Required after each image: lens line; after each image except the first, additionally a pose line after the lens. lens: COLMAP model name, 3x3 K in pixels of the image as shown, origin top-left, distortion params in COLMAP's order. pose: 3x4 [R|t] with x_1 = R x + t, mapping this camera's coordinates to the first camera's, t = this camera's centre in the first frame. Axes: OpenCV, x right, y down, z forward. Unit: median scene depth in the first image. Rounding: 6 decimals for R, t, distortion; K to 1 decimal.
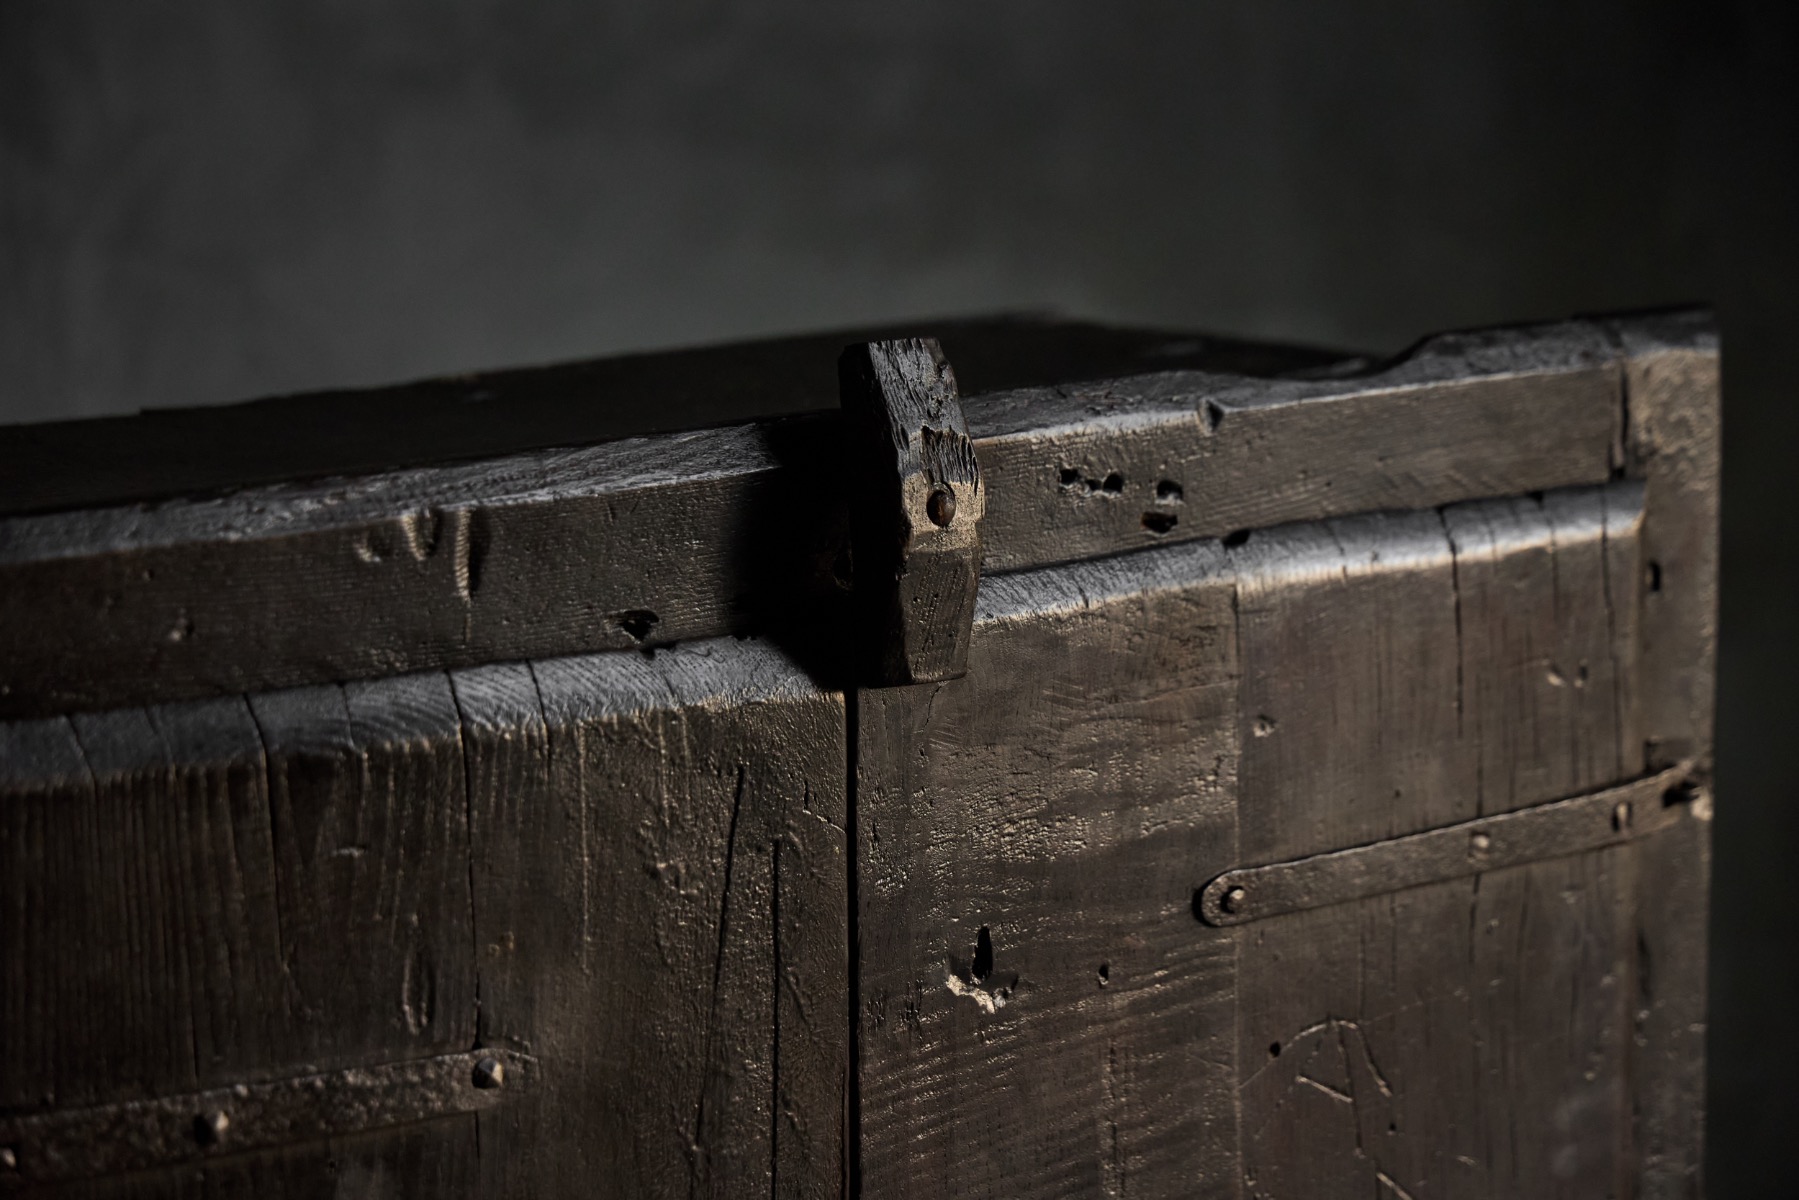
lens RADIAL K [[4612.3, 0, 899.5], [0, 4612.3, 600.0], [0, 0, 1]] dist [0.000209, 0.466567]
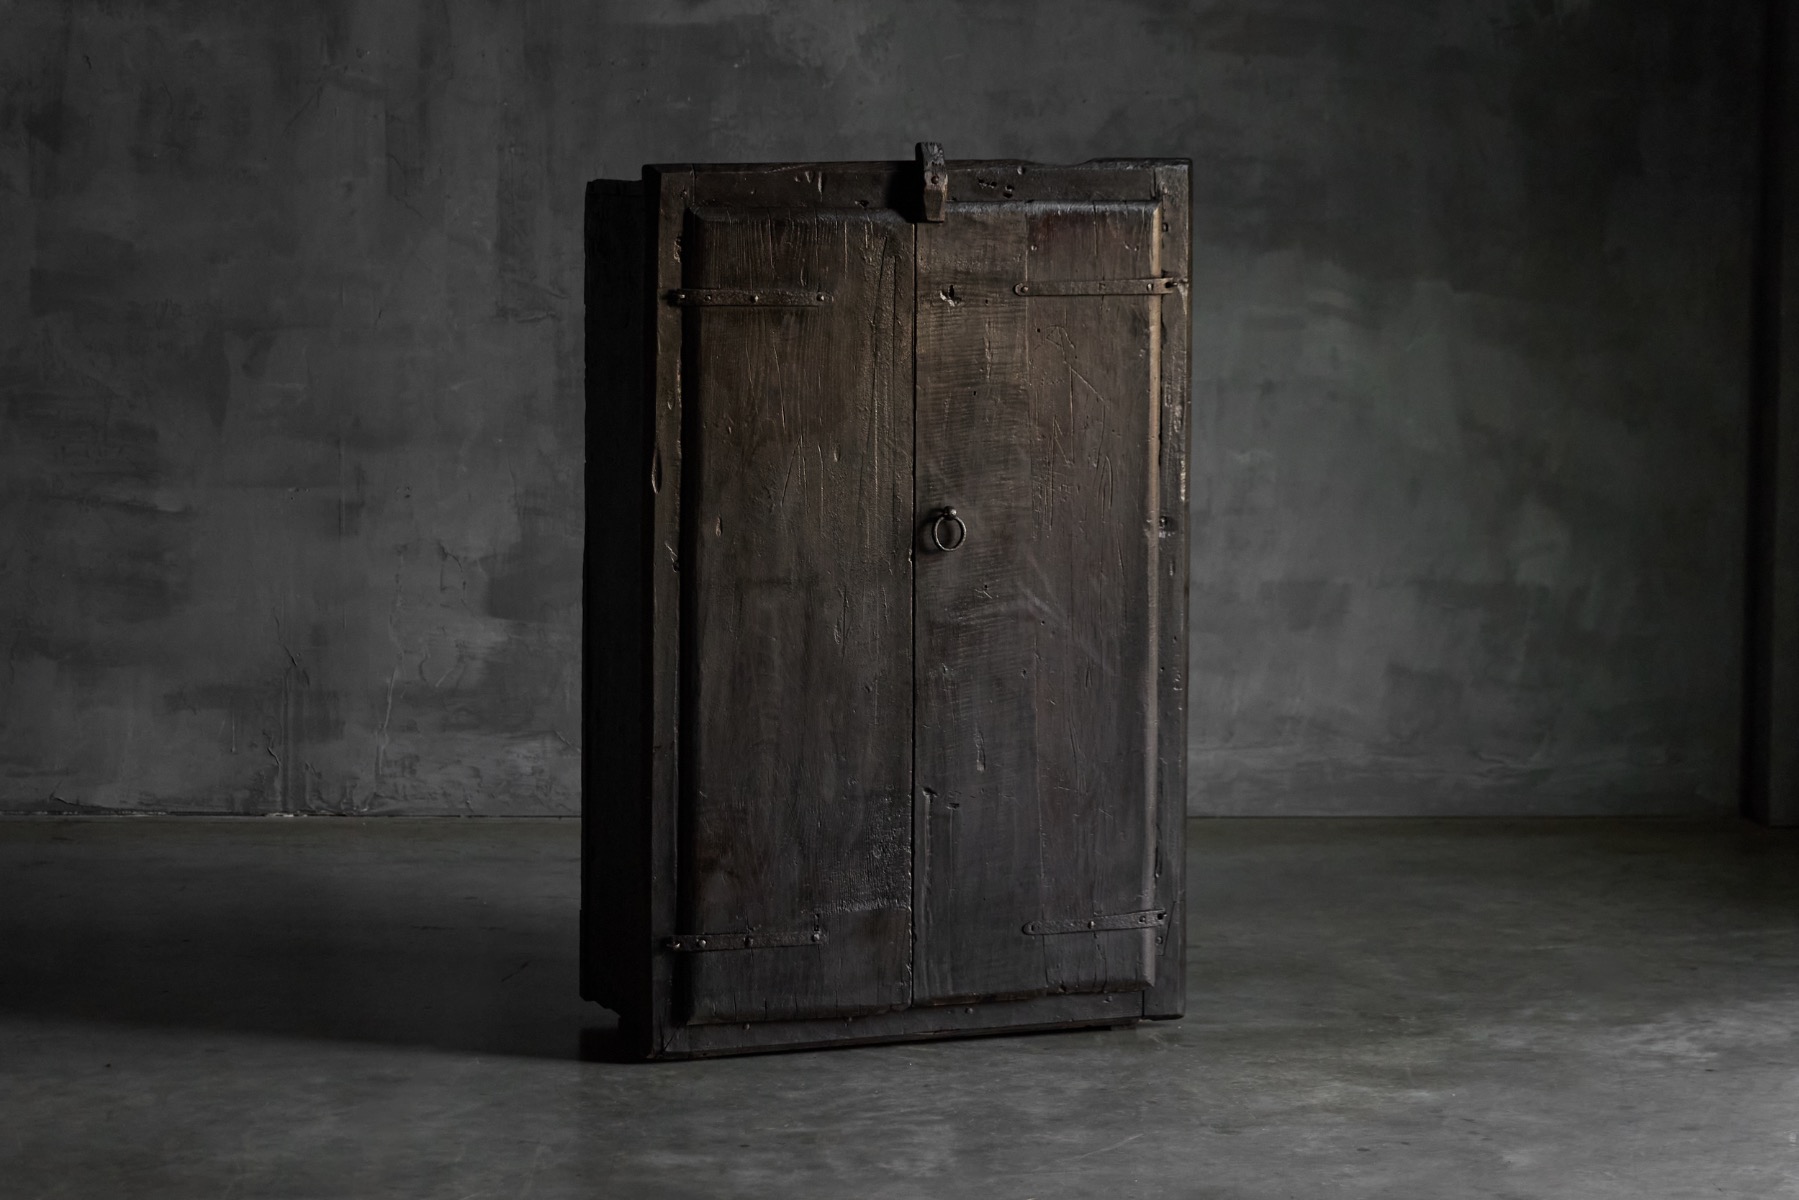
lens RADIAL K [[4537.8, 0, 941.4], [0, 4537.8, 597.4], [0, 0, 1]] dist [0.049472, -0.087333]
pose [[0.960147, 0.038214, -0.276870, 1.188306], [-0.058225, 0.996223, -0.064417, 0.633493], [0.273362, 0.077971, 0.958746, -3.007435]]
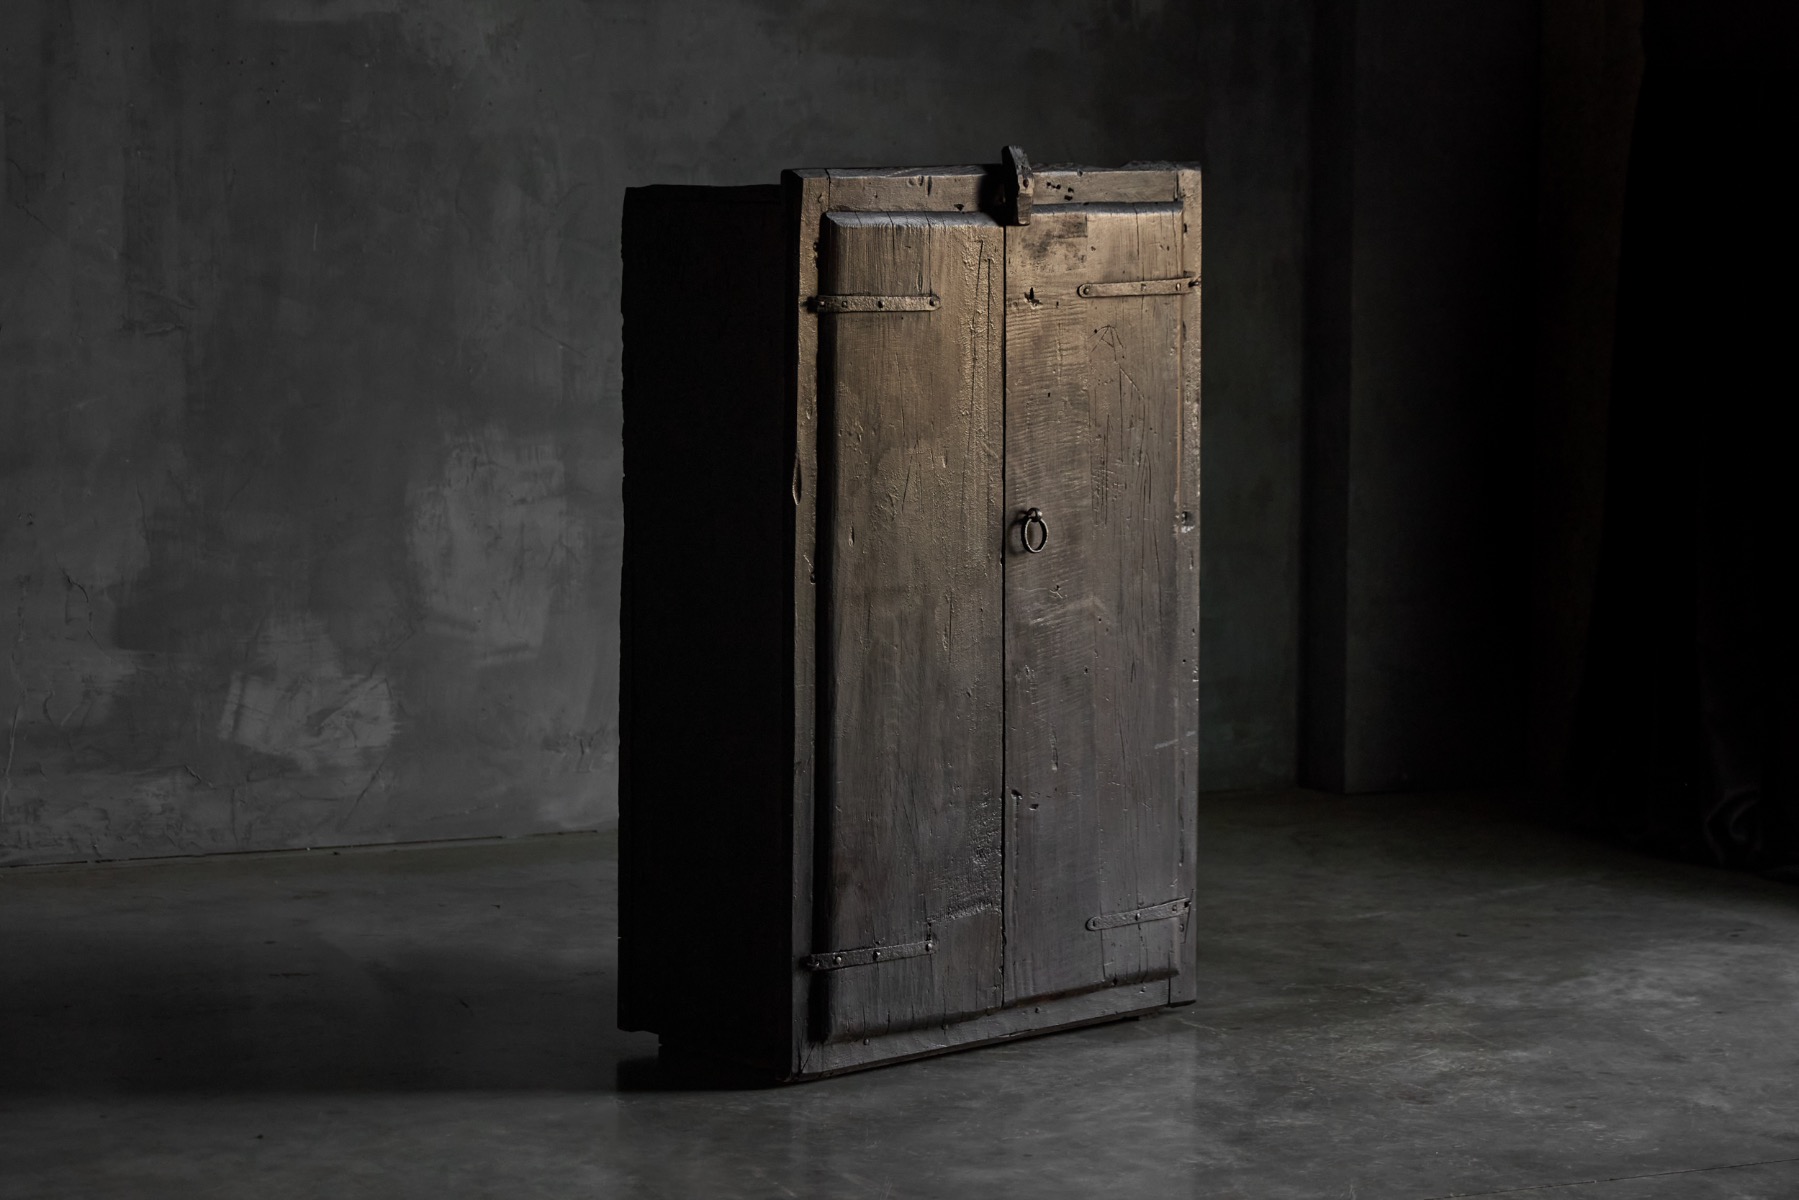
lens RADIAL K [[4612.3, 0, 899.5], [0, 4612.3, 600.0], [0, 0, 1]] dist [0.000209, 0.466567]
pose [[0.993938, -0.002586, 0.109916, -0.577504], [0.010726, 0.997235, -0.073528, 0.677057], [-0.109422, 0.074261, 0.991218, -3.210651]]
